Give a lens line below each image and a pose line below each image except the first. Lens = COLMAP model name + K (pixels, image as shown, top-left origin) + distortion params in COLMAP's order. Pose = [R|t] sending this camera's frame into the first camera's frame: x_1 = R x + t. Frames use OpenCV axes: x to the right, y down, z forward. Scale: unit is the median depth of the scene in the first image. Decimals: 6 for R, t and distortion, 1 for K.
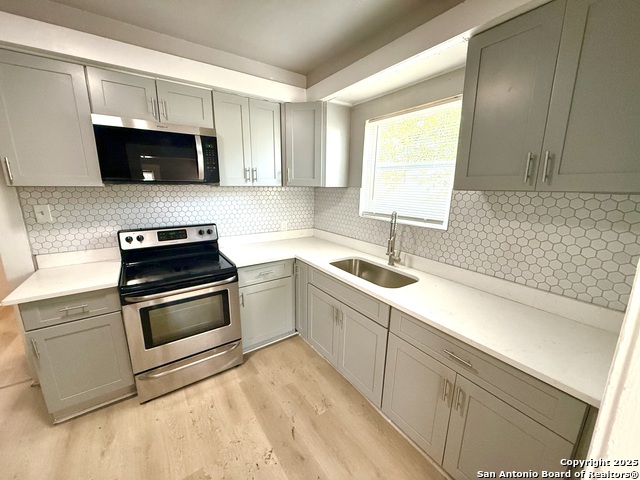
lens RADIAL K [[256.0, 0, 320.0], [0, 256.0, 239.0], [0, 0, 1]] dist [-0.001288, -0.000034]
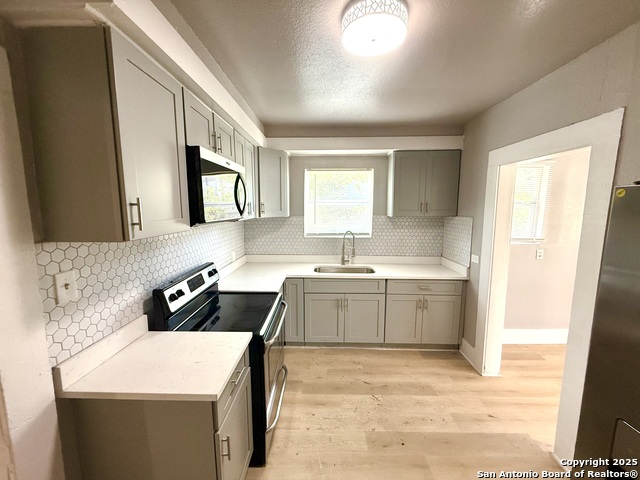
lens RADIAL K [[256.0, 0, 318.0], [0, 256.0, 238.7], [0, 0, 1]] dist [-0.001288, -0.000034]
pose [[0.582850, -0.112882, 0.804701, -1.101391], [0.177864, 0.984012, 0.009207, -0.101792], [-0.792874, 0.137761, 0.593609, 0.189042]]
